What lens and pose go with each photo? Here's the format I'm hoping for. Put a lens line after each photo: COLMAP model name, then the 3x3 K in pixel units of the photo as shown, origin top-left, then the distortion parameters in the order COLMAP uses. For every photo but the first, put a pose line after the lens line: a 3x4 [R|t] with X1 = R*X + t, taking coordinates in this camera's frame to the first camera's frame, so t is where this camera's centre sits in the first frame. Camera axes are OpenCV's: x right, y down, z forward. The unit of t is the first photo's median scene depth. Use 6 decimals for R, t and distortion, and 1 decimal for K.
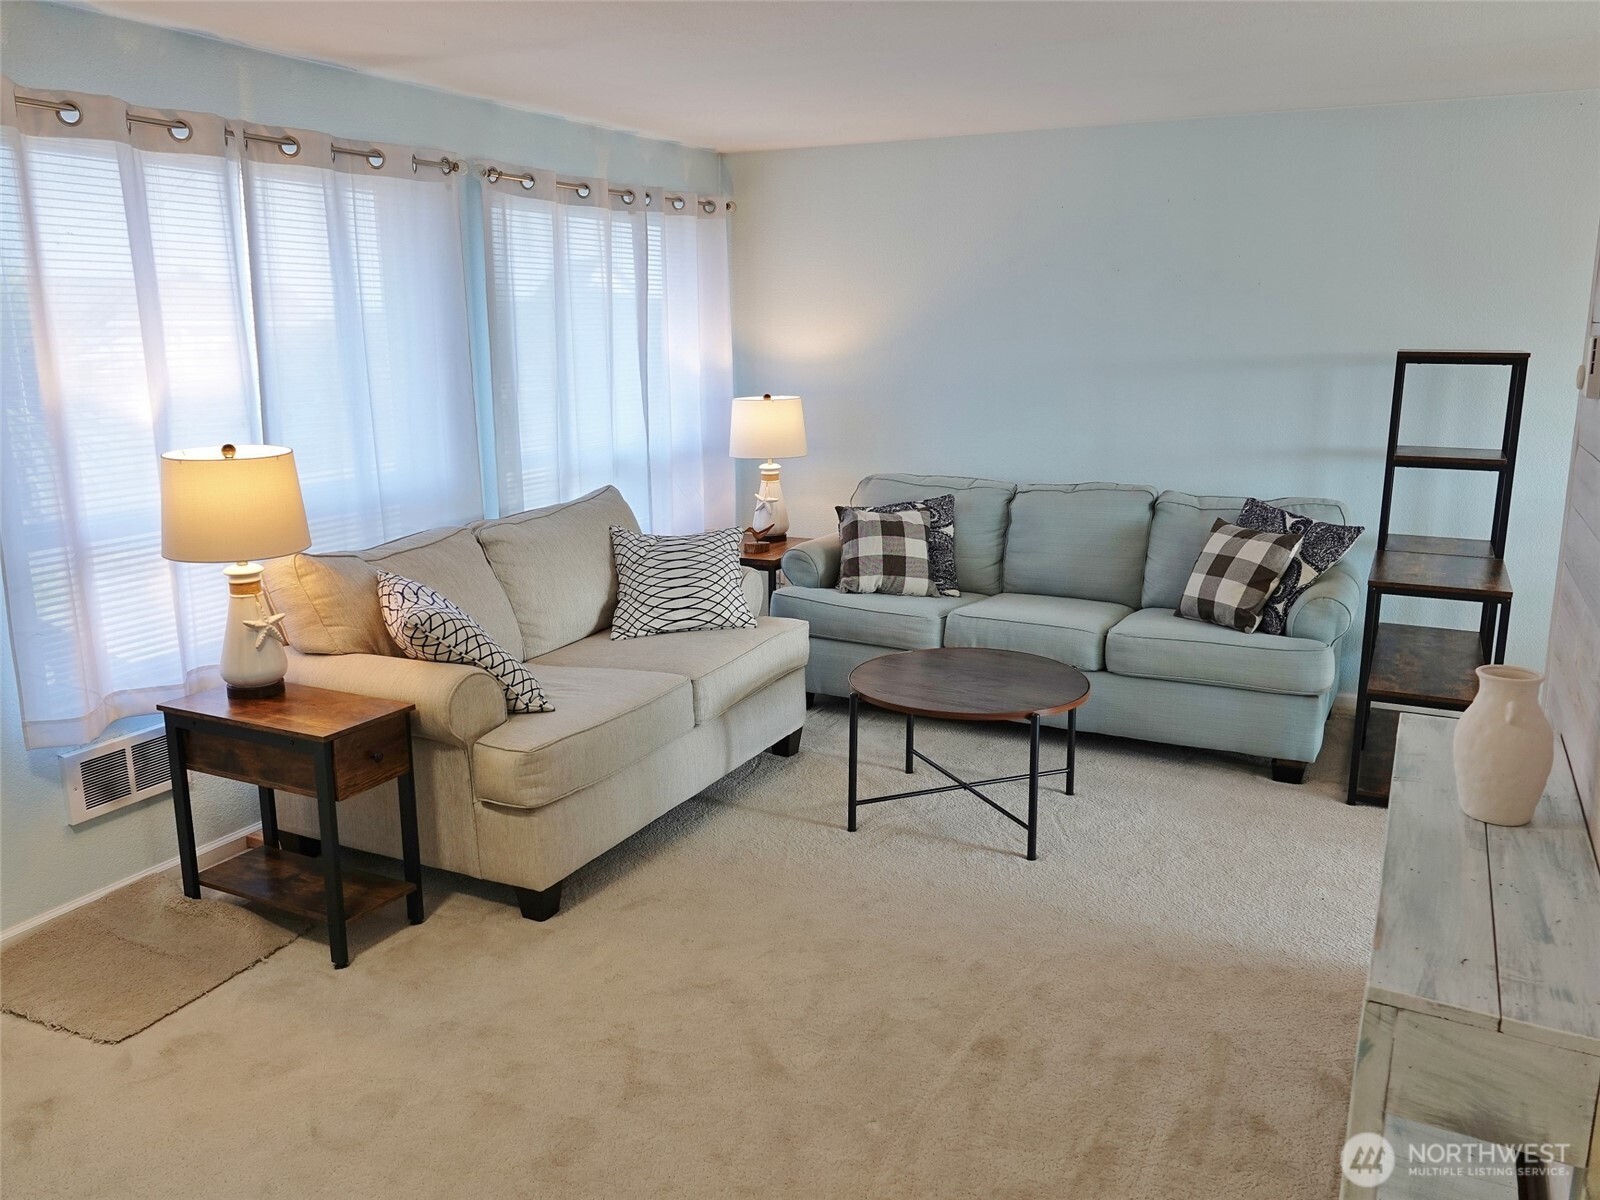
lens RADIAL K [[1243.0, 0, 806.6], [0, 1243.0, 595.1], [0, 0, 1]] dist [0.003929, -0.002898]
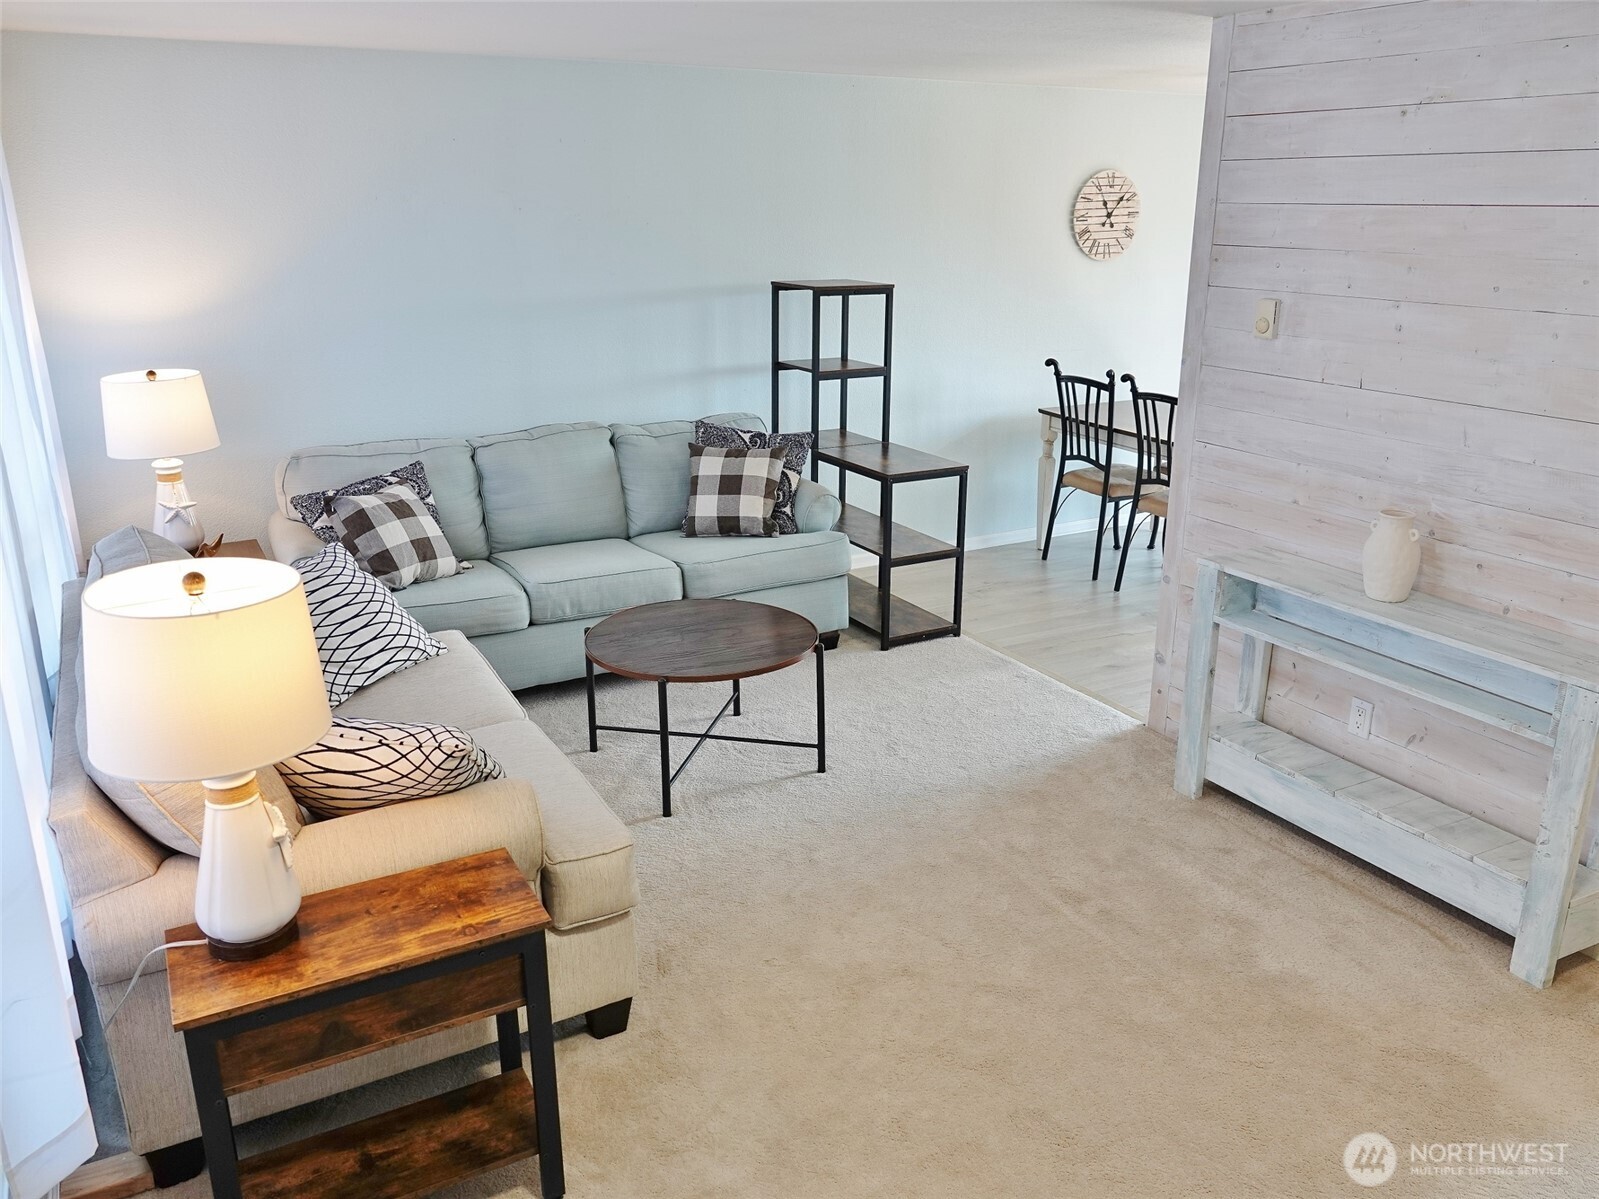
lens RADIAL K [[1242.2, 0, 806.1], [0, 1242.2, 594.6], [0, 0, 1]] dist [0.003929, -0.002898]
pose [[0.572035, -0.246640, 0.782269, -0.535451], [0.173049, 0.968543, 0.178827, -0.116797], [-0.801767, 0.033076, 0.596721, 0.273389]]
